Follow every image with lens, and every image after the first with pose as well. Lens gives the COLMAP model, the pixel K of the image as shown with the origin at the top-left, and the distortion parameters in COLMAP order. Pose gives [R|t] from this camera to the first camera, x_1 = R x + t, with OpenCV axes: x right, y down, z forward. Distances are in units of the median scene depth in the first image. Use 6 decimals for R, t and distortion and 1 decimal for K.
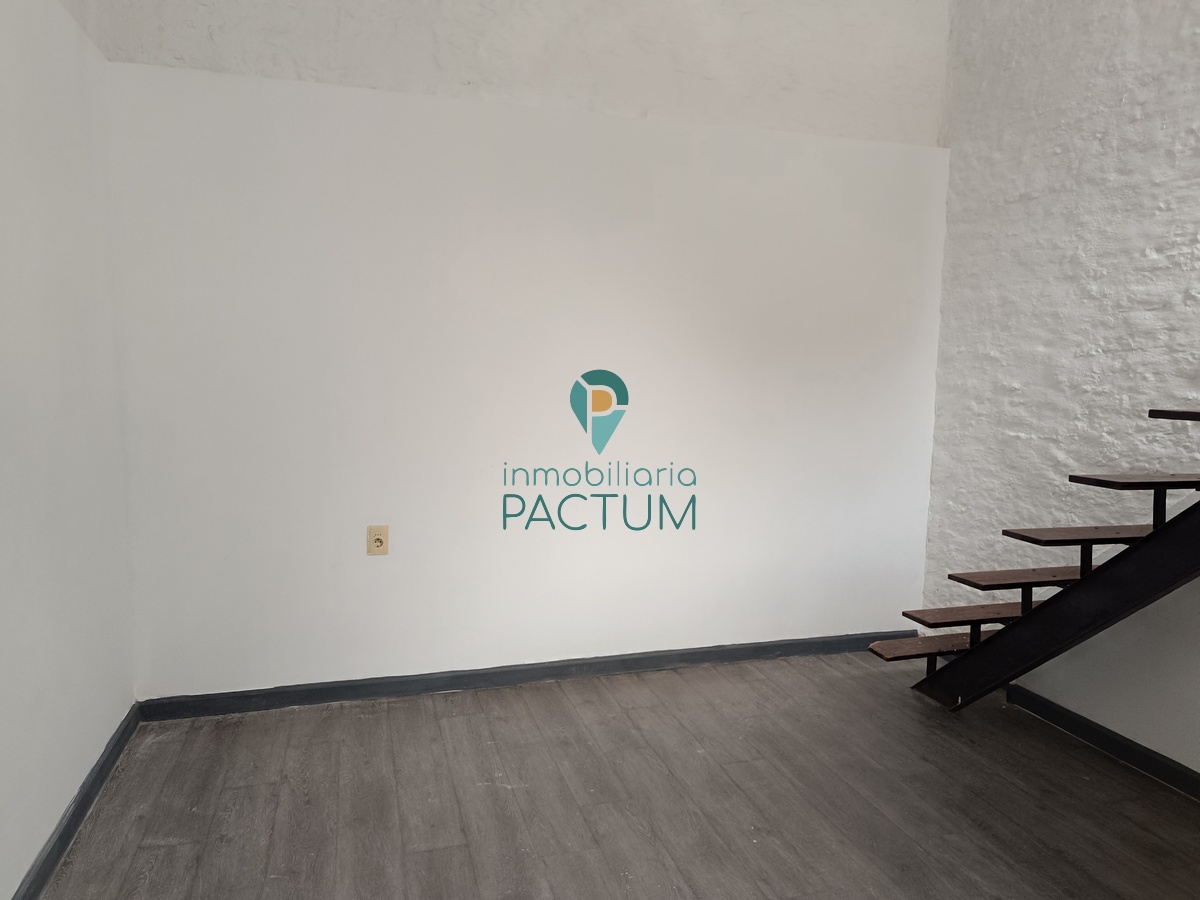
lens RADIAL K [[824.7, 0, 596.2], [0, 824.7, 446.6], [0, 0, 1]] dist [0.026264, -0.033523]
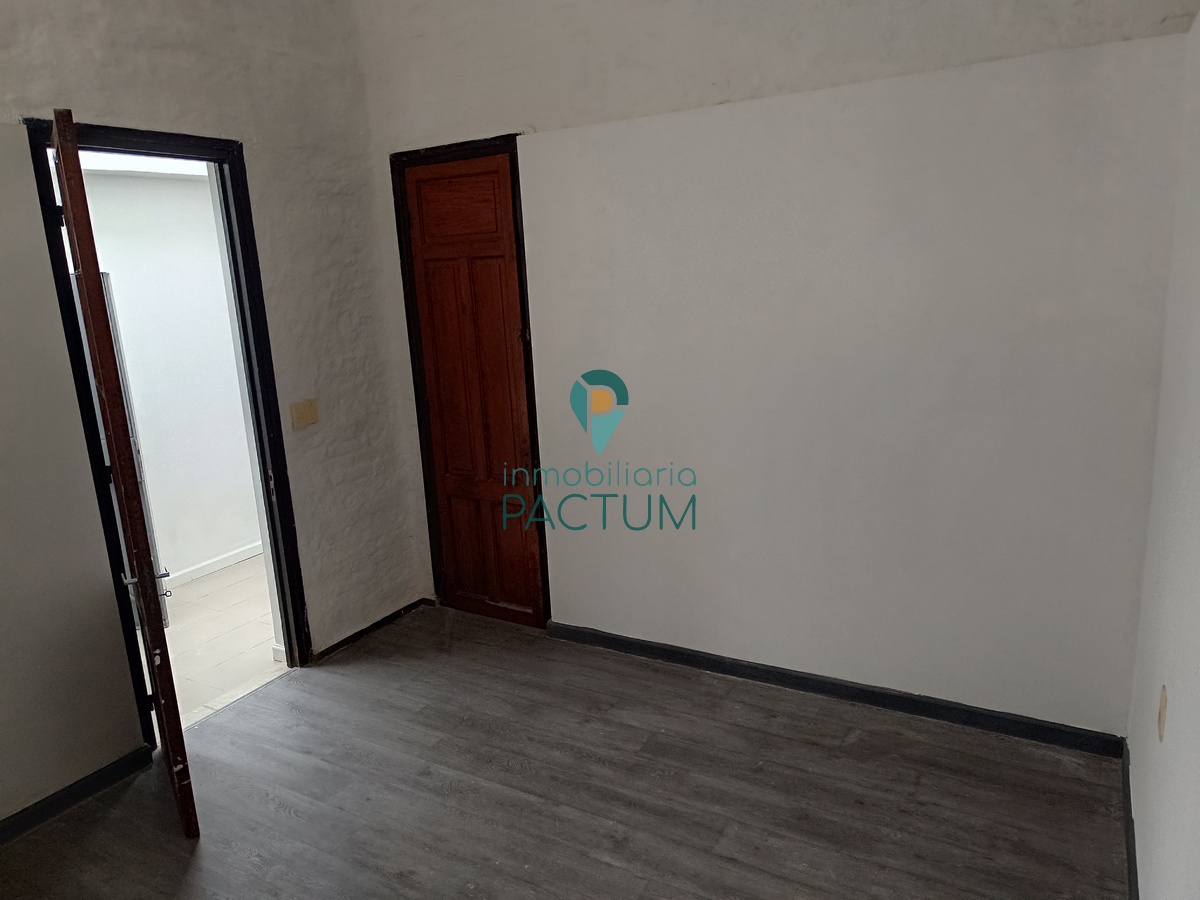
lens RADIAL K [[824.7, 0, 596.4], [0, 824.7, 441.1], [0, 0, 1]] dist [0.026264, -0.033523]
pose [[-0.723158, 0.168289, -0.669867, 0.453373], [-0.025449, 0.962711, 0.269332, -0.255208], [0.690213, 0.211817, -0.691910, 1.173362]]
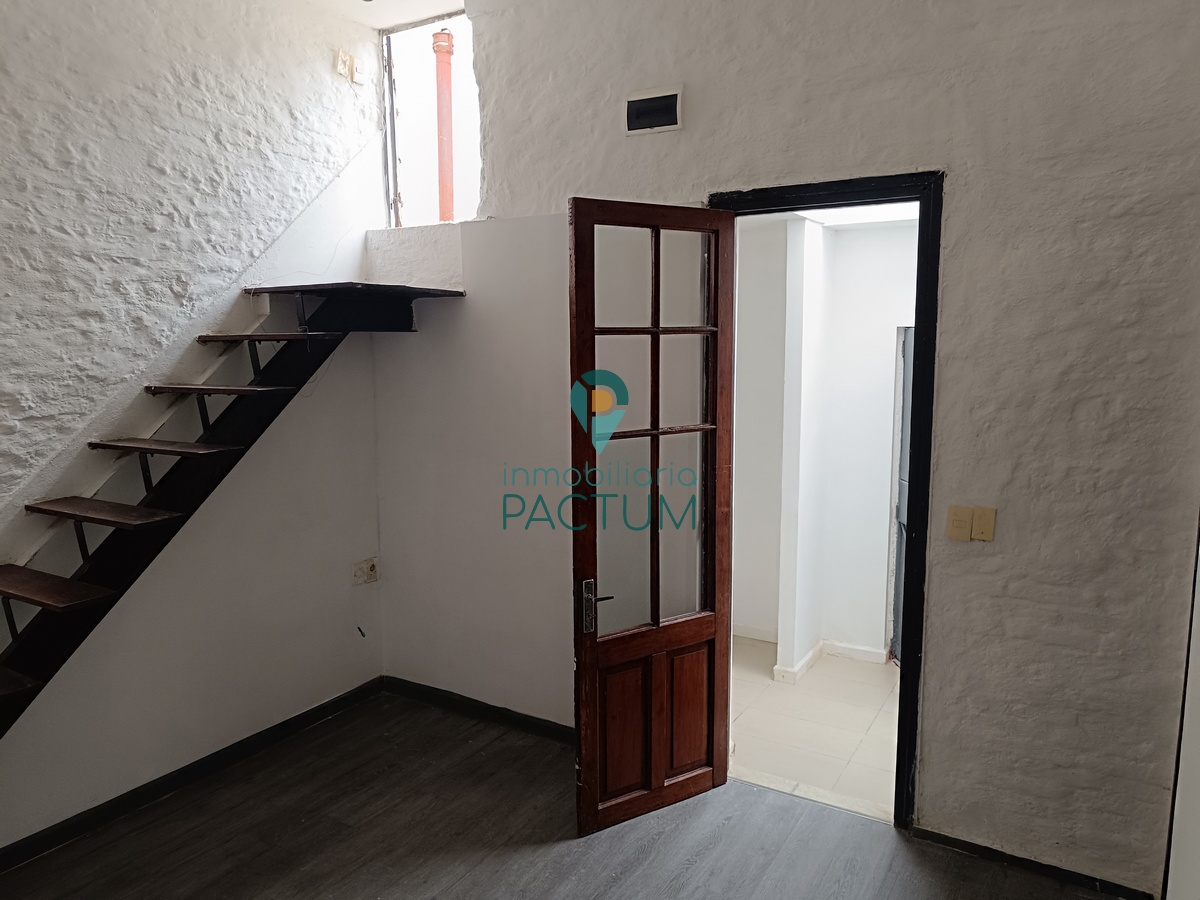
lens RADIAL K [[824.7, 0, 604.7], [0, 824.7, 445.4], [0, 0, 1]] dist [0.026264, -0.033523]
pose [[-0.675934, -0.106755, 0.729189, -0.464021], [0.067778, 0.976254, 0.205754, -0.250137], [-0.733838, 0.188499, -0.652648, 0.880927]]
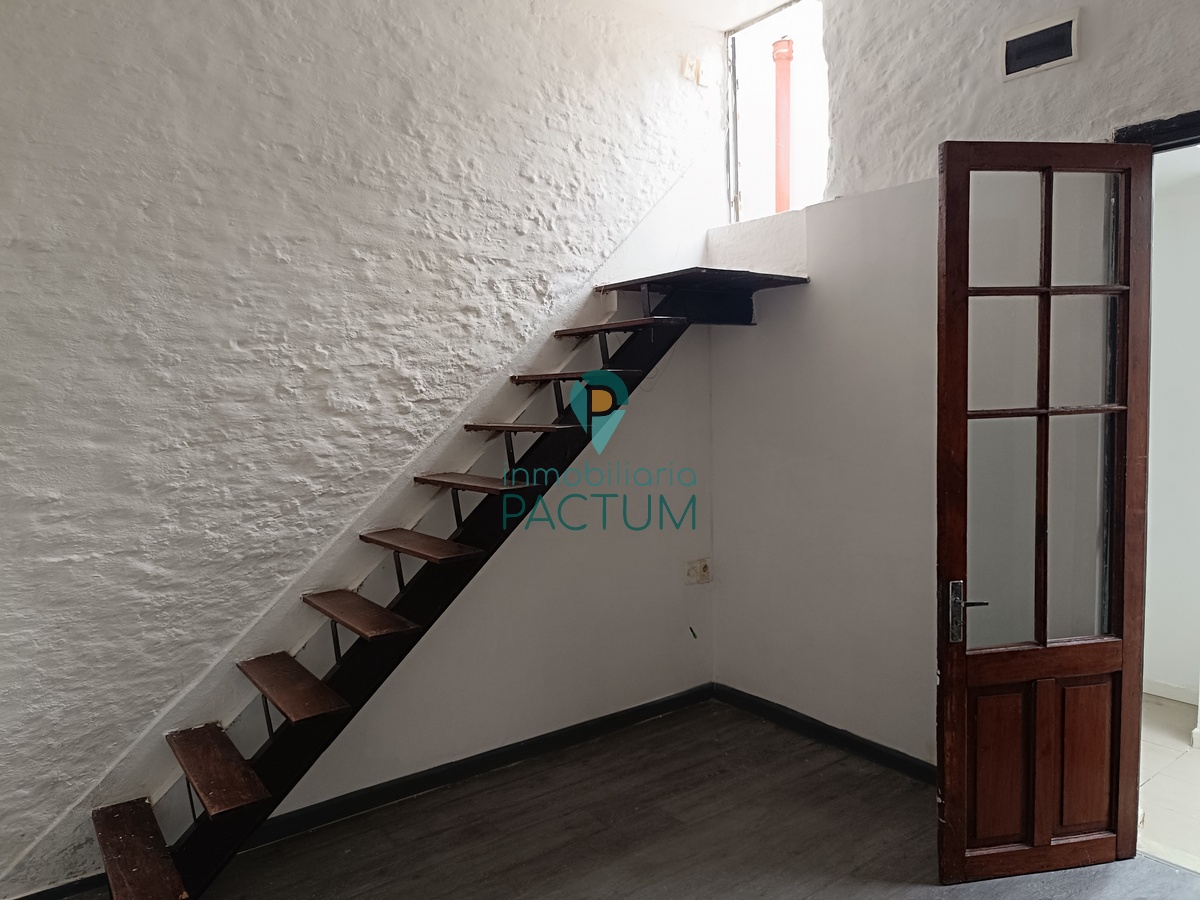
lens RADIAL K [[824.7, 0, 591.8], [0, 824.7, 449.2], [0, 0, 1]] dist [0.026264, -0.033523]
pose [[-0.342975, -0.072597, 0.936535, -0.410824], [0.112586, 0.986645, 0.117712, -0.168912], [-0.932573, 0.145813, -0.330221, 0.895211]]
